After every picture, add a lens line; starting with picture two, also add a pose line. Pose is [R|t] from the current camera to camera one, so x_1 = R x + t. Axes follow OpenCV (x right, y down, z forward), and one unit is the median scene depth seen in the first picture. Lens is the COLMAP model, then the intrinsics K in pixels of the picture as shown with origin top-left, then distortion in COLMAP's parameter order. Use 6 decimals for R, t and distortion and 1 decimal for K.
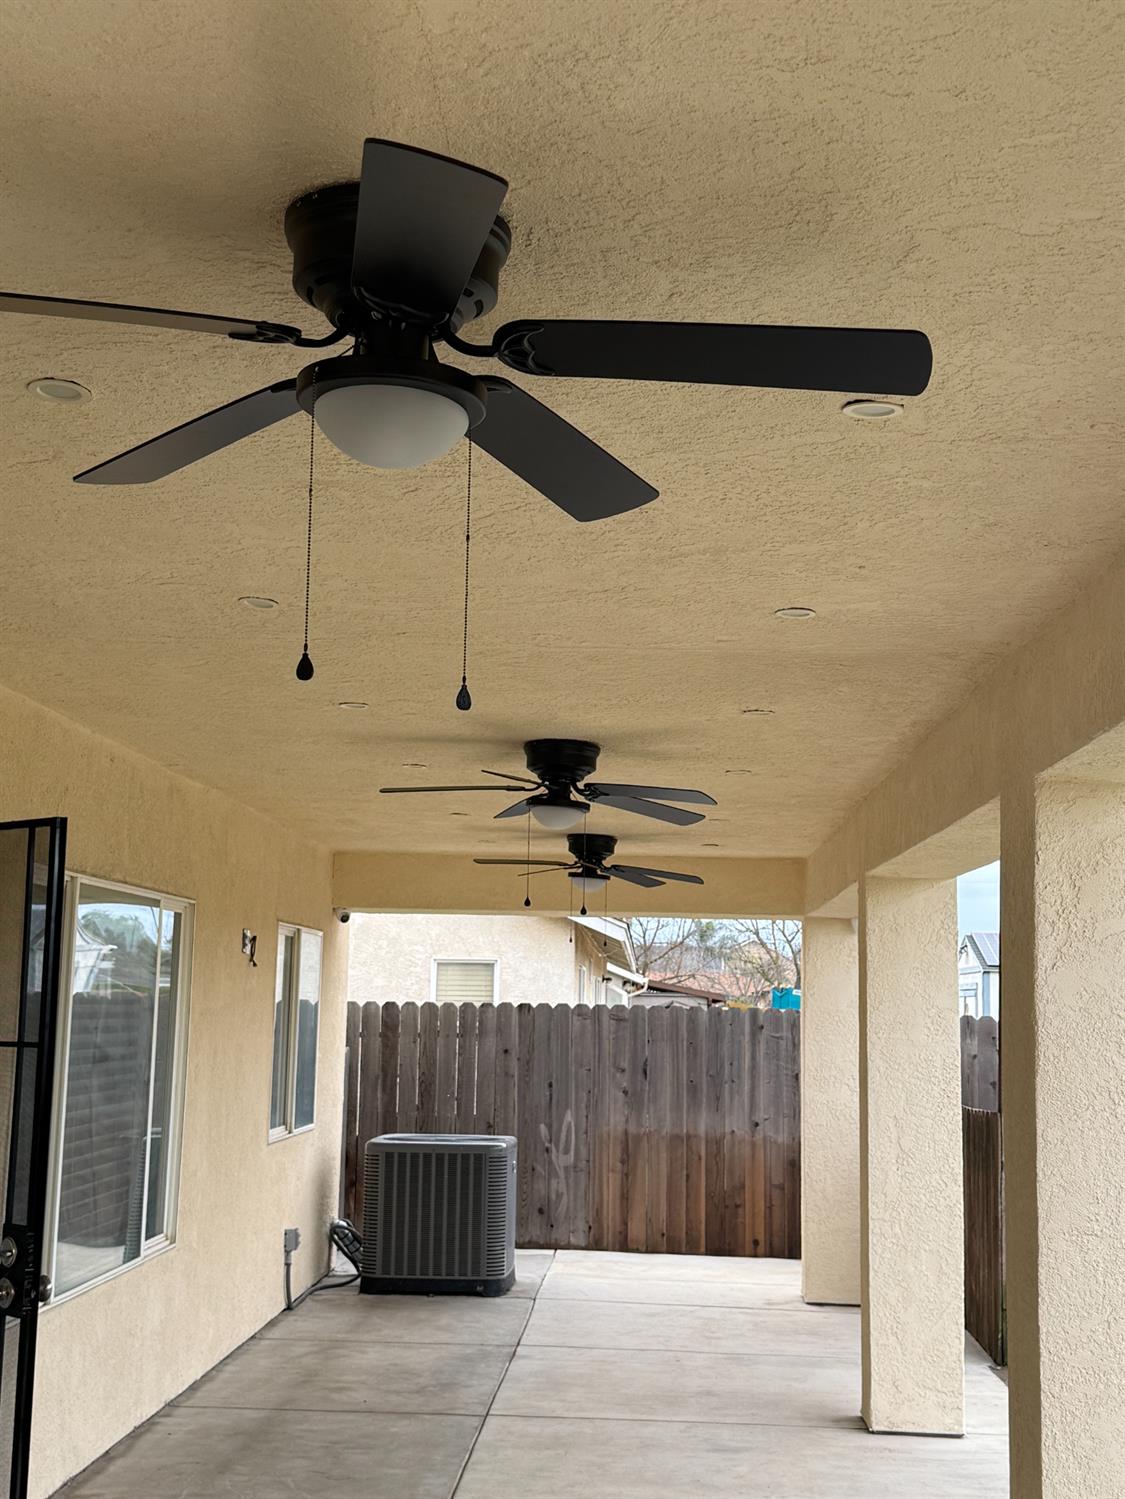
lens RADIAL K [[2004.3, 0, 562.5], [0, 2004.3, 749.5], [0, 0, 1]] dist [0.111019, -0.086348]
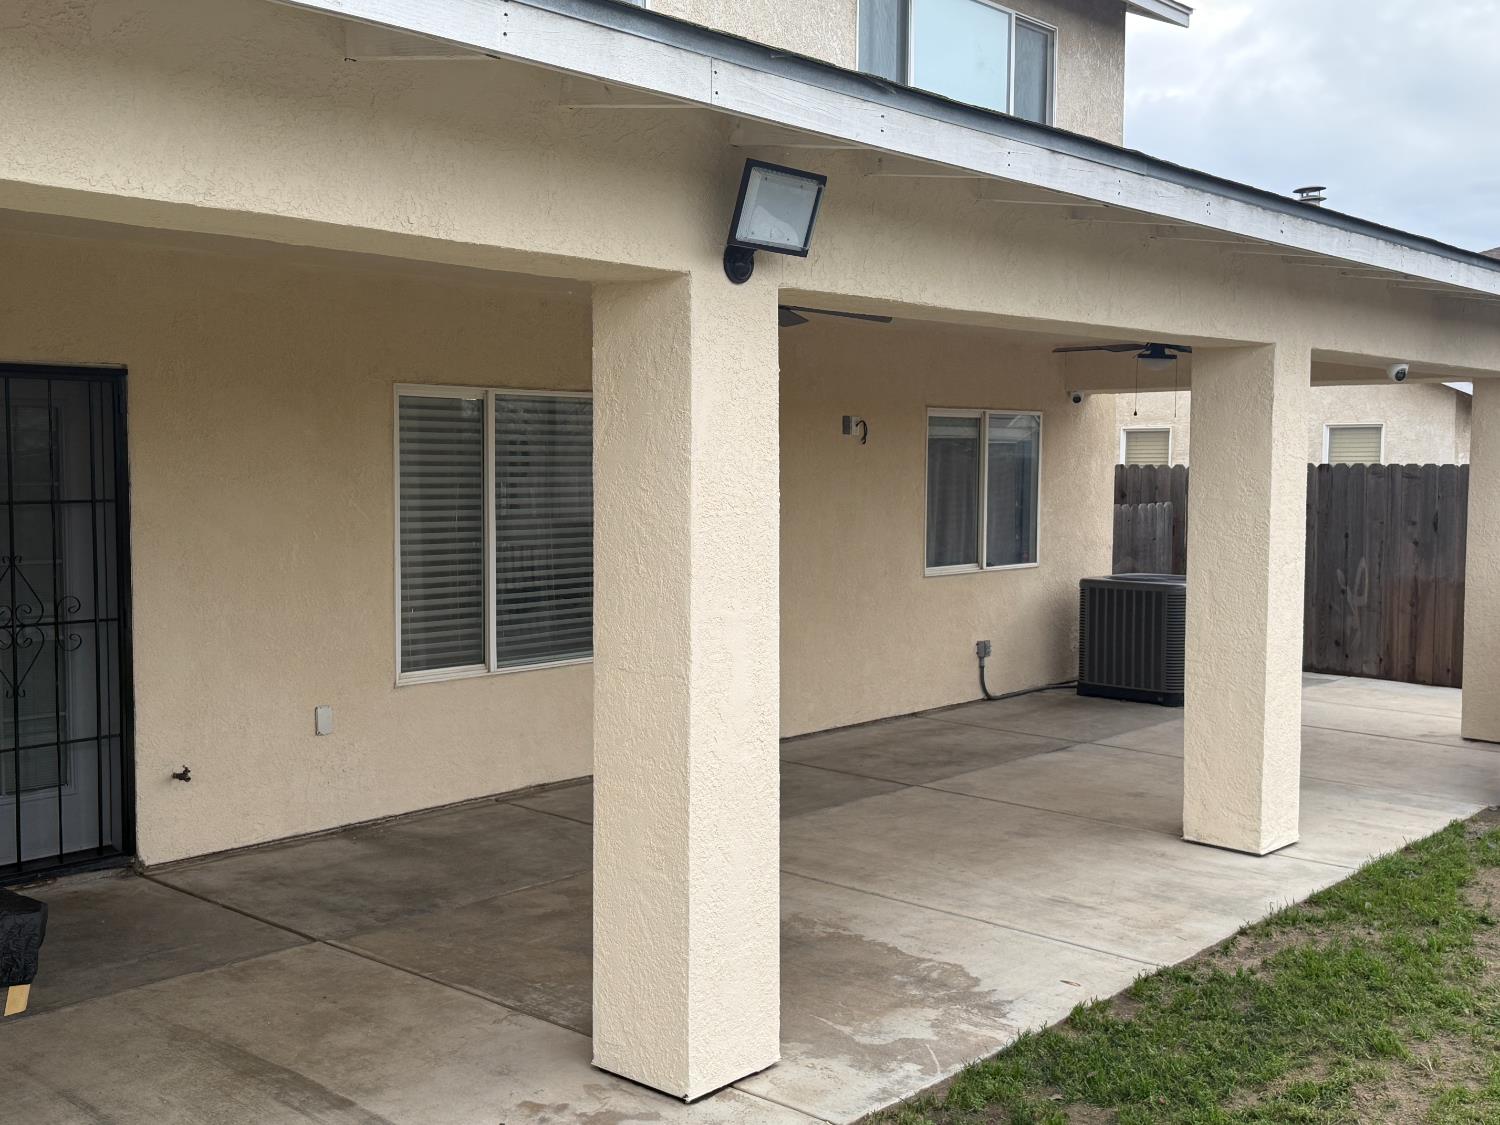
lens RADIAL K [[1555.5, 0, 750.0], [0, 1555.5, 562.5], [0, 0, 1]] dist [0.008441, 0.000024]
pose [[0.735538, 0.027133, -0.676940, 0.340587], [0.101374, 0.983540, 0.149572, 0.017454], [0.669856, -0.178641, 0.720680, 0.145132]]
